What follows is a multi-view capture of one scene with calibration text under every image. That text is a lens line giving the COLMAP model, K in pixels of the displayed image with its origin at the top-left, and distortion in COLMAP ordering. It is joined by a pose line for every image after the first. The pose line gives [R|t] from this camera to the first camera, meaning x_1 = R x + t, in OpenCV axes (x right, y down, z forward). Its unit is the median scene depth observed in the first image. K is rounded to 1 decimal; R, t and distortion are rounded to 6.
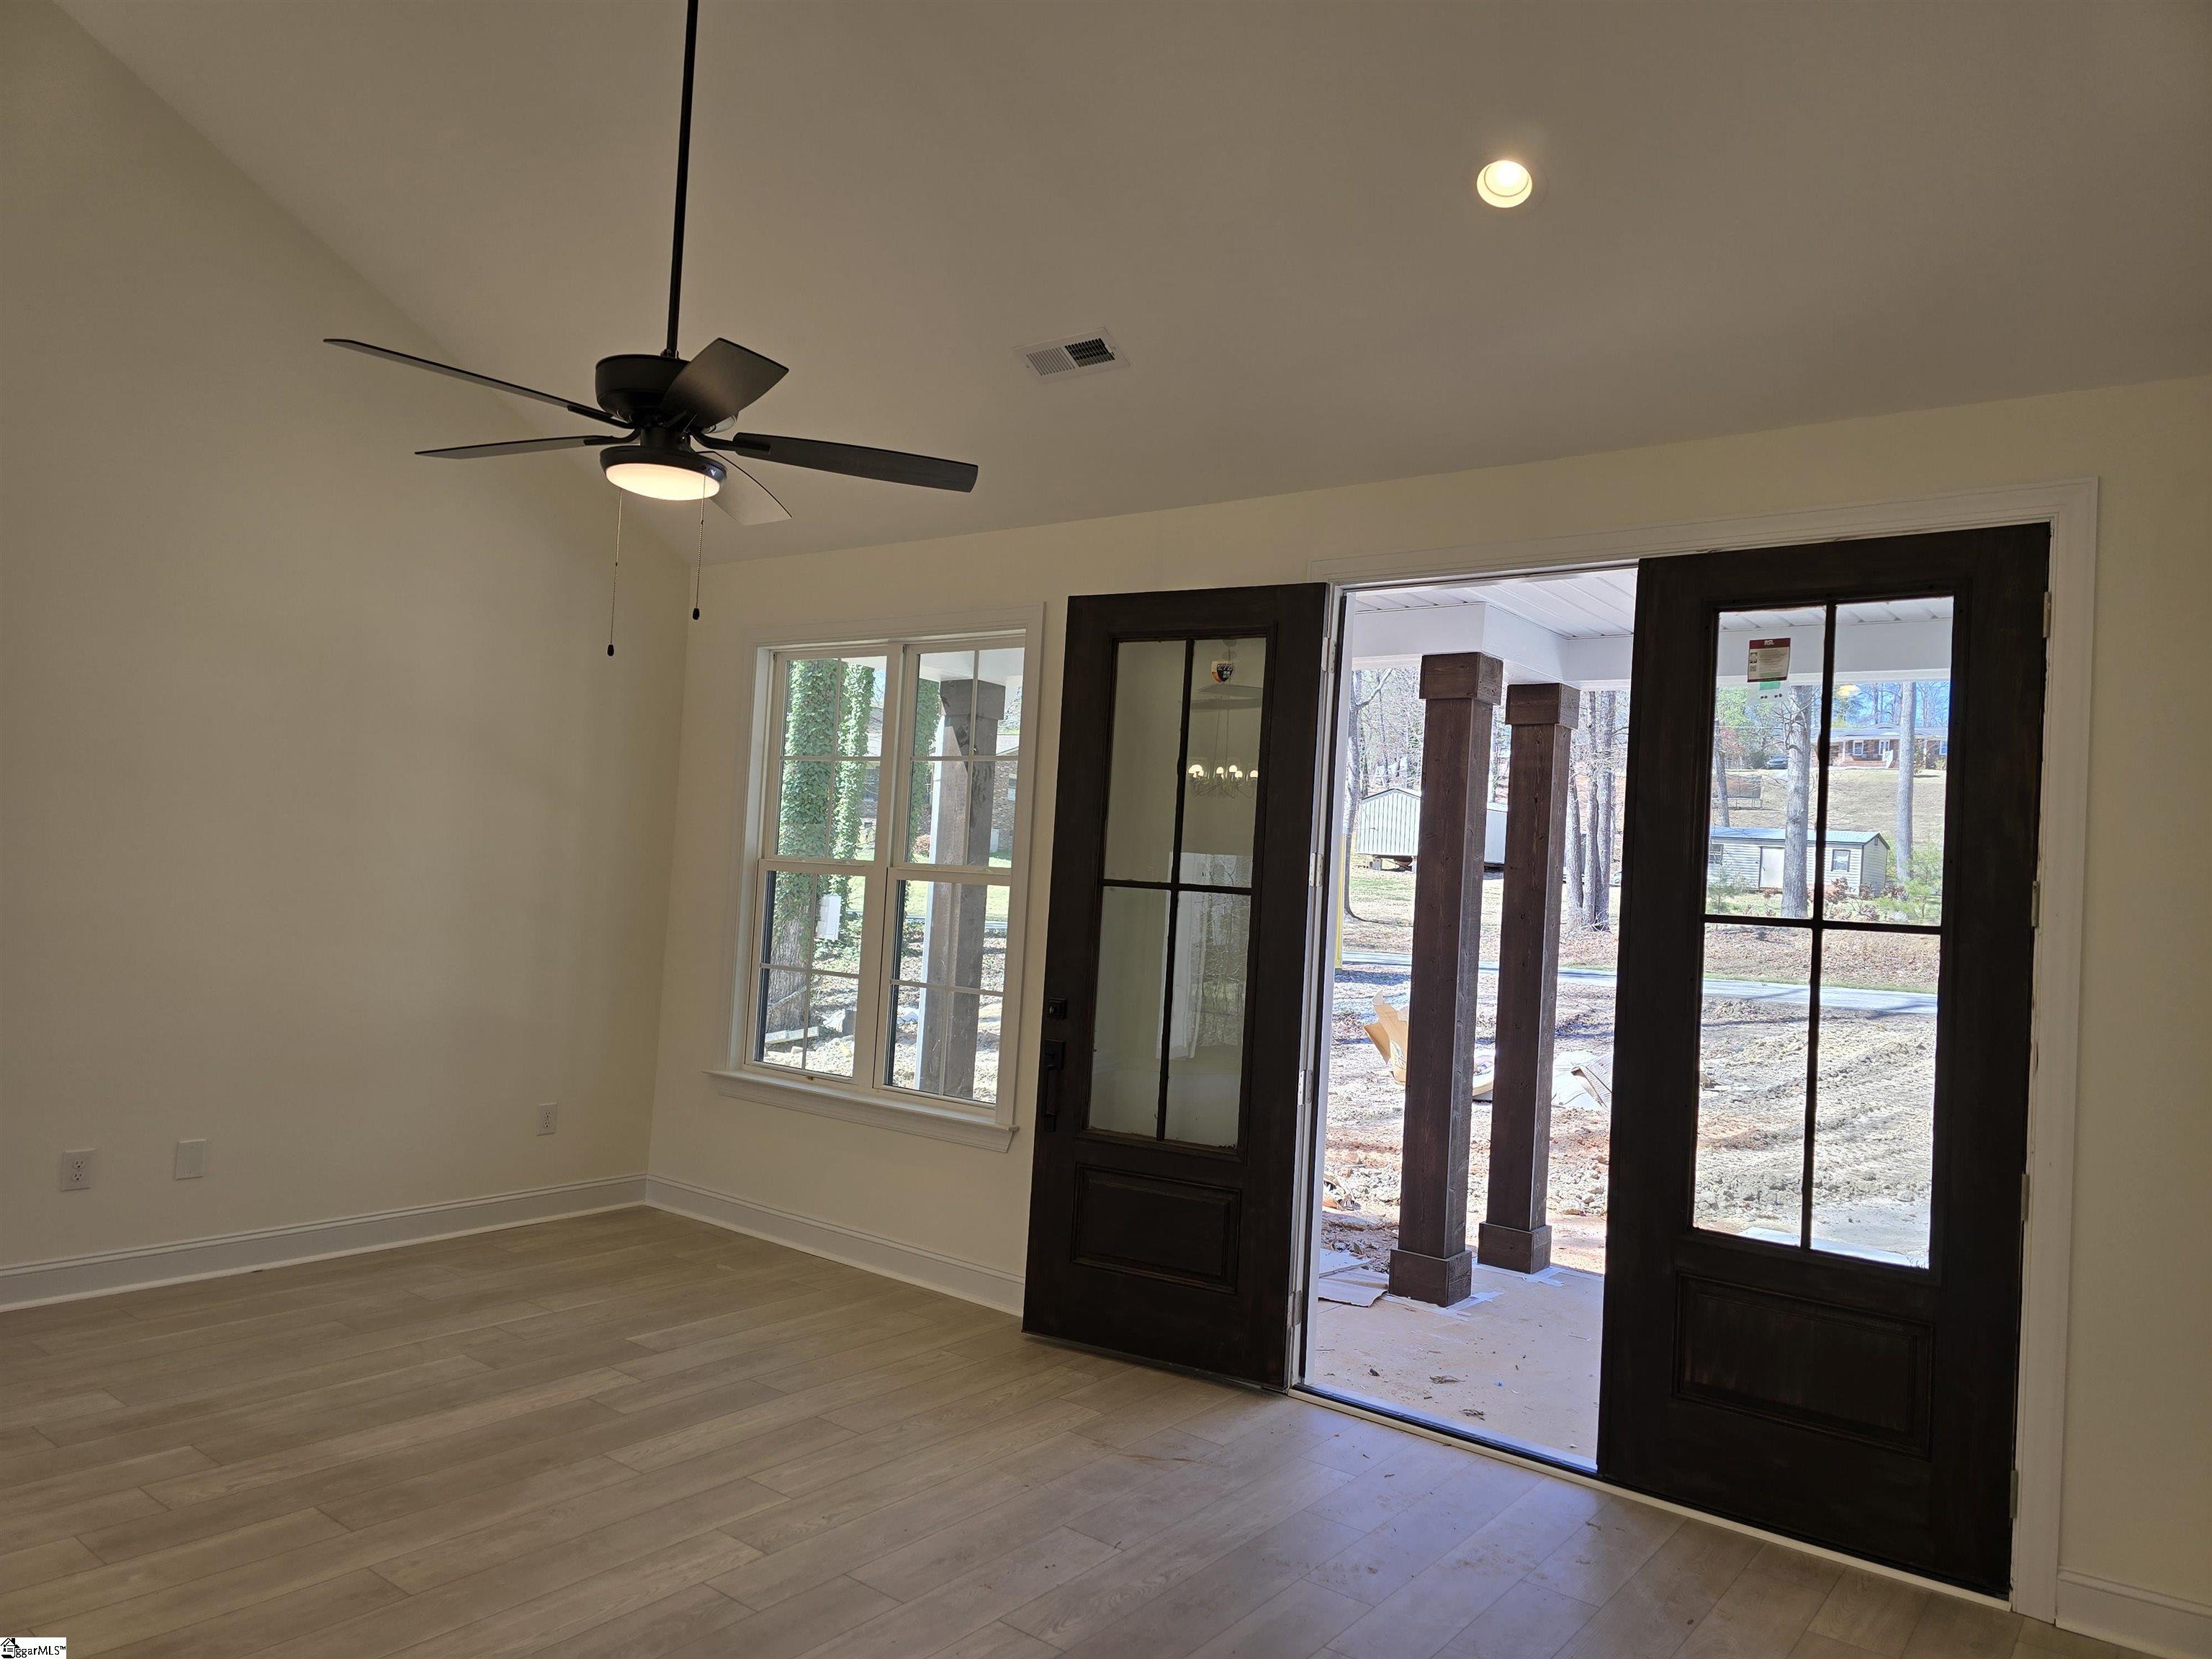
lens RADIAL K [[1482.7, 0, 1107.6], [0, 1482.7, 837.9], [0, 0, 1]] dist [0.058275, -0.051461]
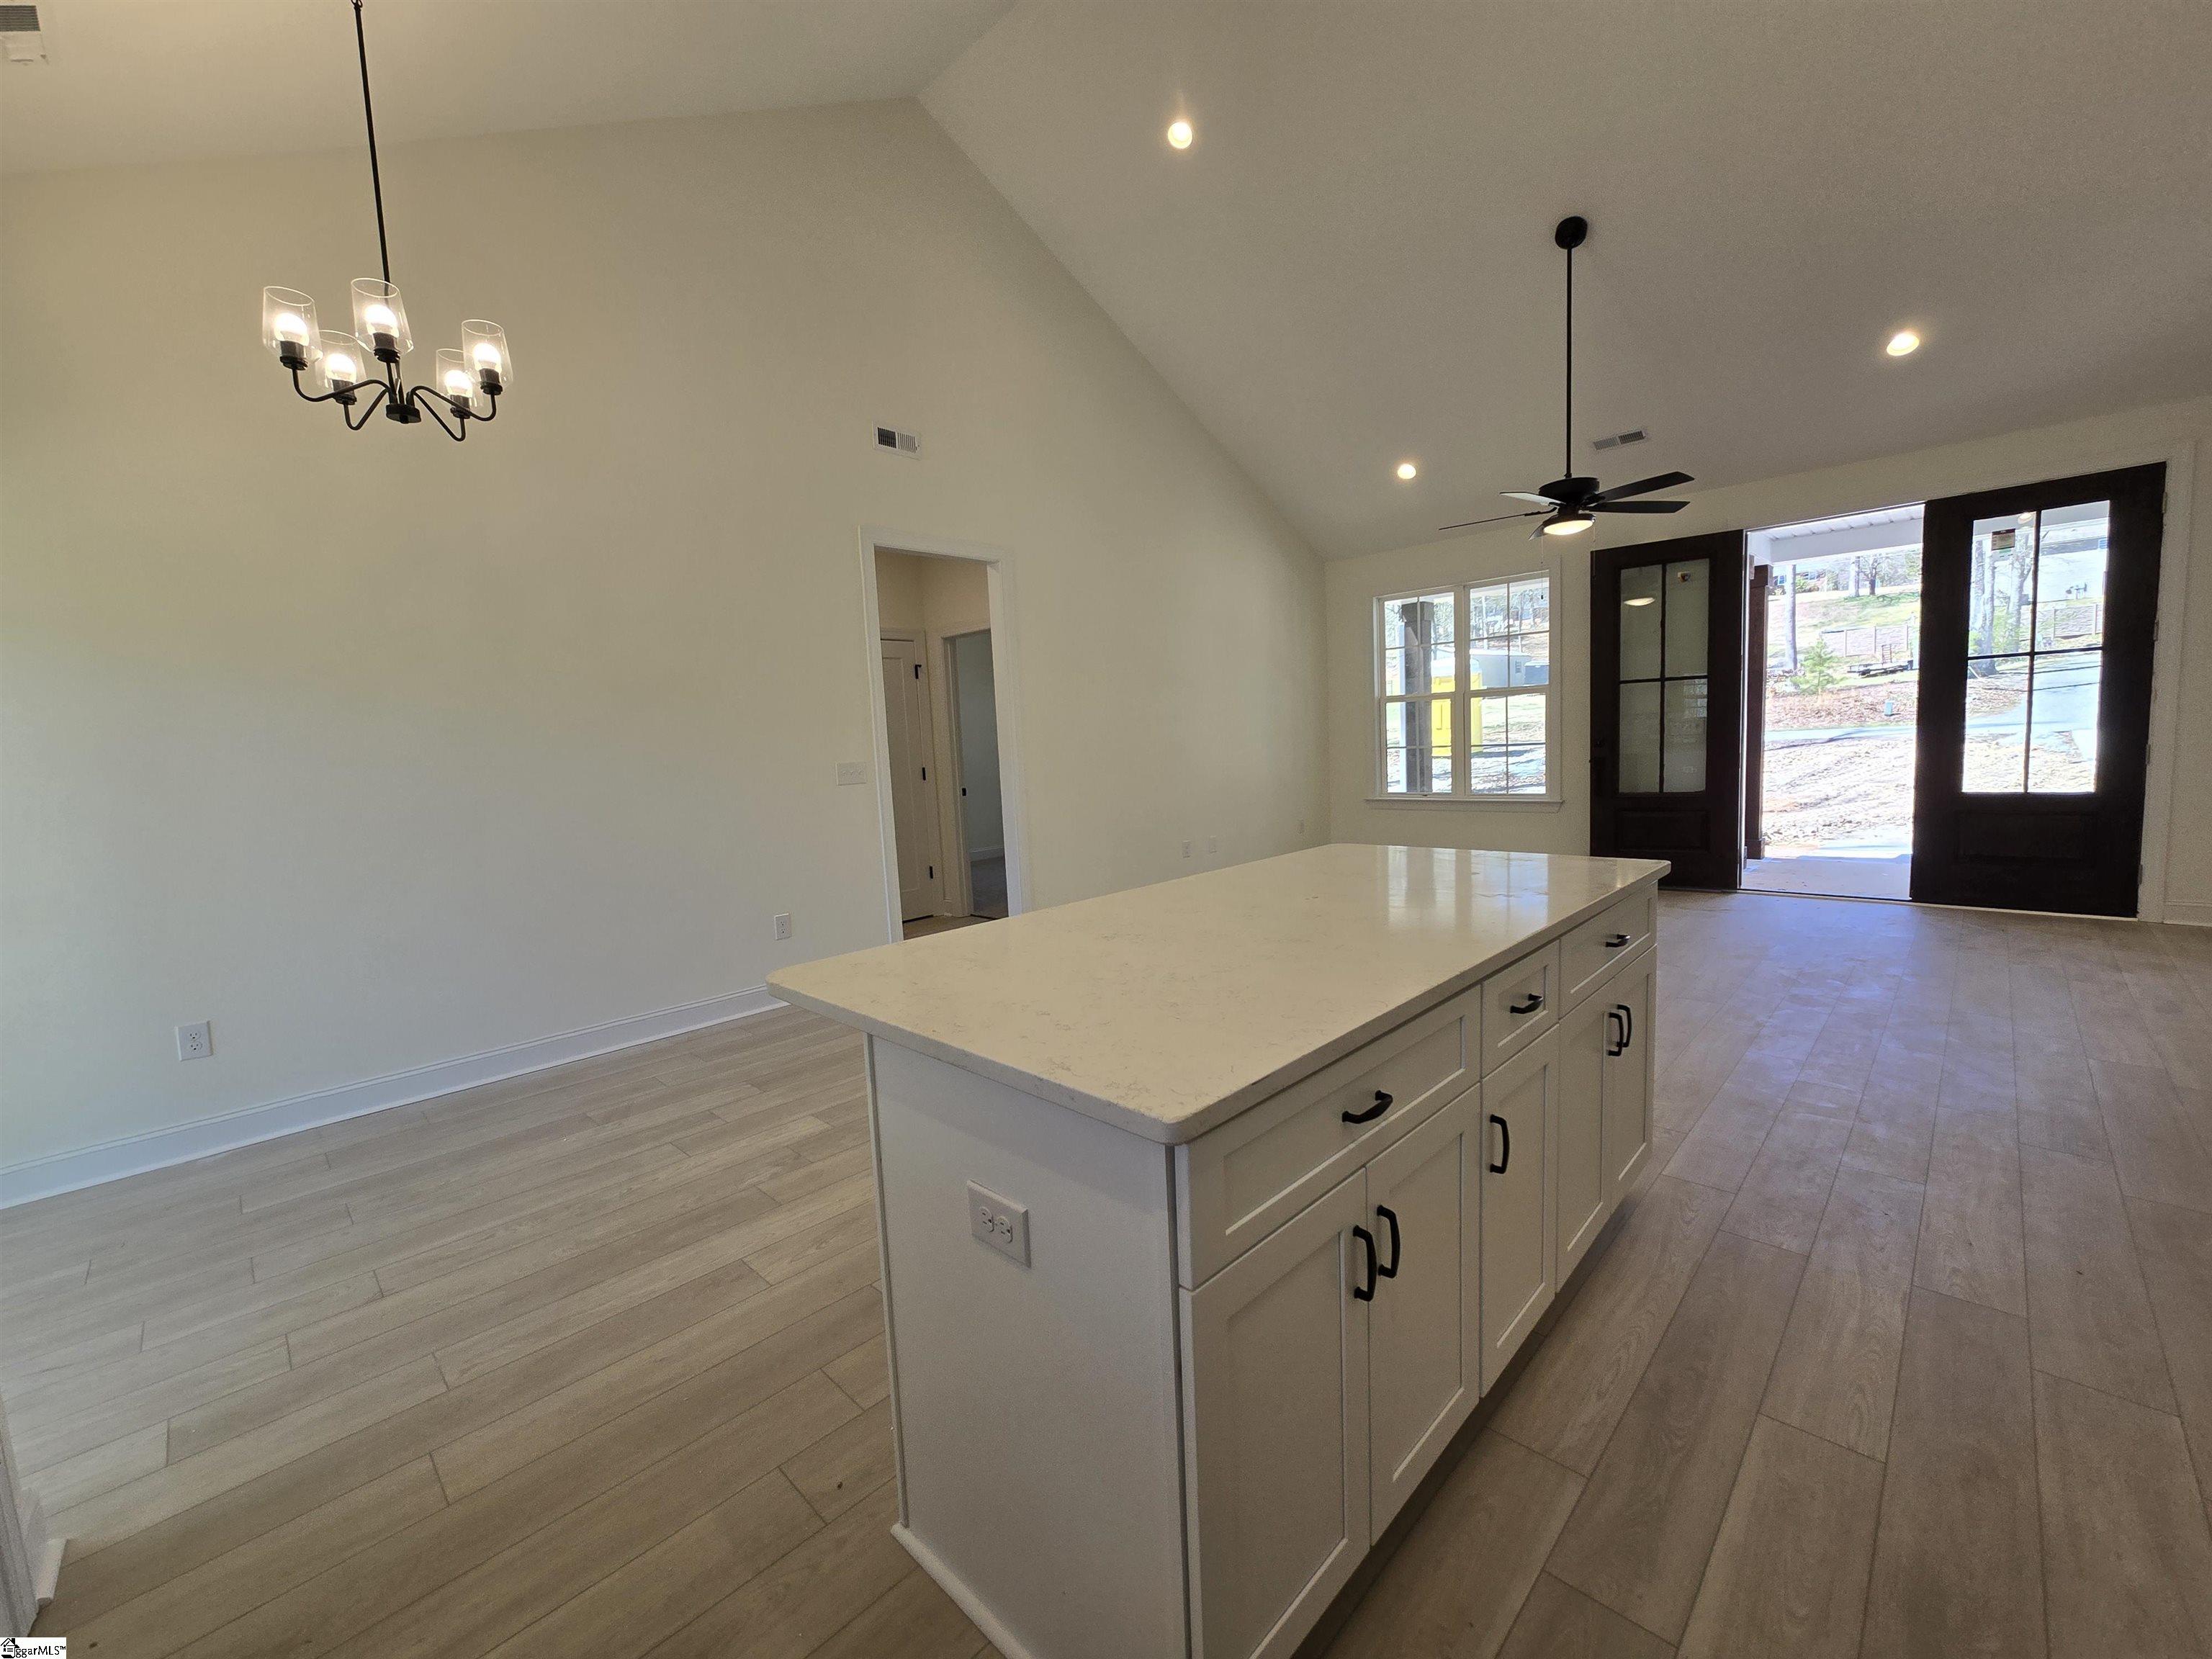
lens RADIAL K [[904.8, 0, 1113.4], [0, 904.8, 829.8], [0, 0, 1]] dist [-0.002242, 0.000907]
pose [[0.986594, -0.096020, -0.131953, -0.734168], [0.112706, 0.985680, 0.125428, -0.008885], [0.118019, -0.138619, 0.983288, -0.549950]]
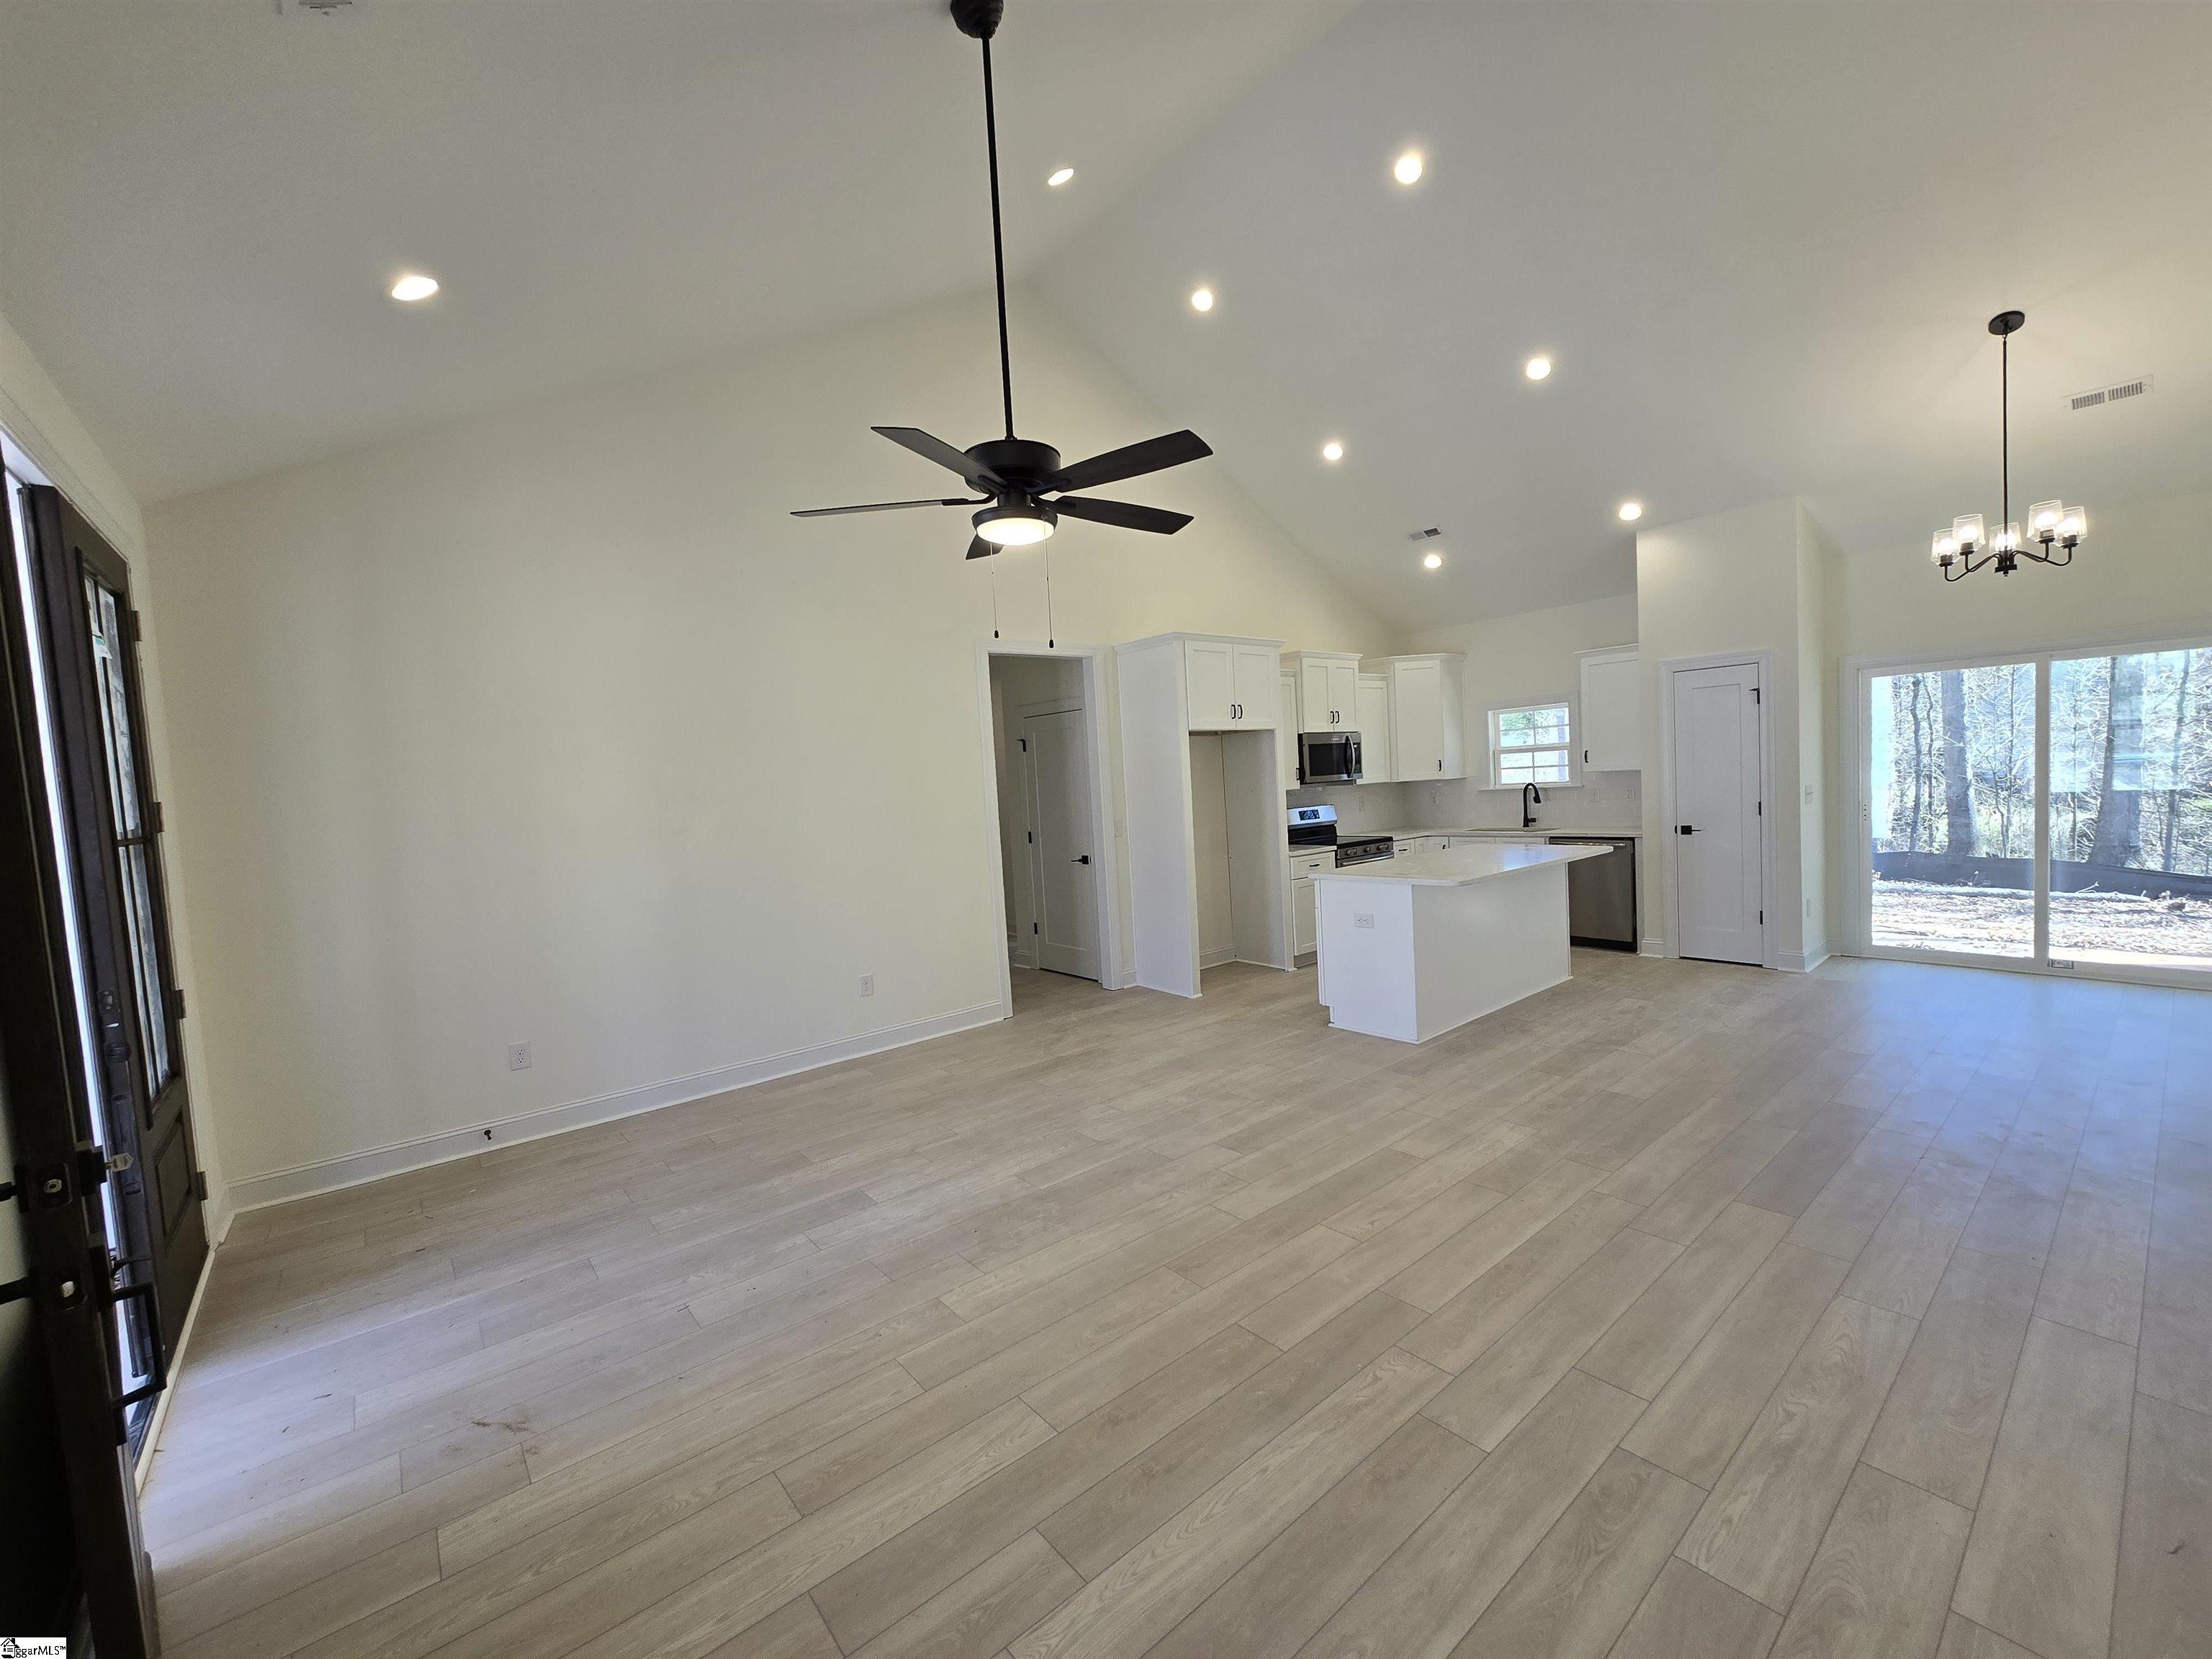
lens RADIAL K [[904.8, 0, 1113.4], [0, 904.8, 829.8], [0, 0, 1]] dist [-0.002242, 0.000907]
pose [[-0.974639, -0.019209, 0.222958, -0.474570], [-0.009812, 0.999019, 0.043176, 0.005982], [-0.223569, 0.039893, -0.973871, 1.482089]]
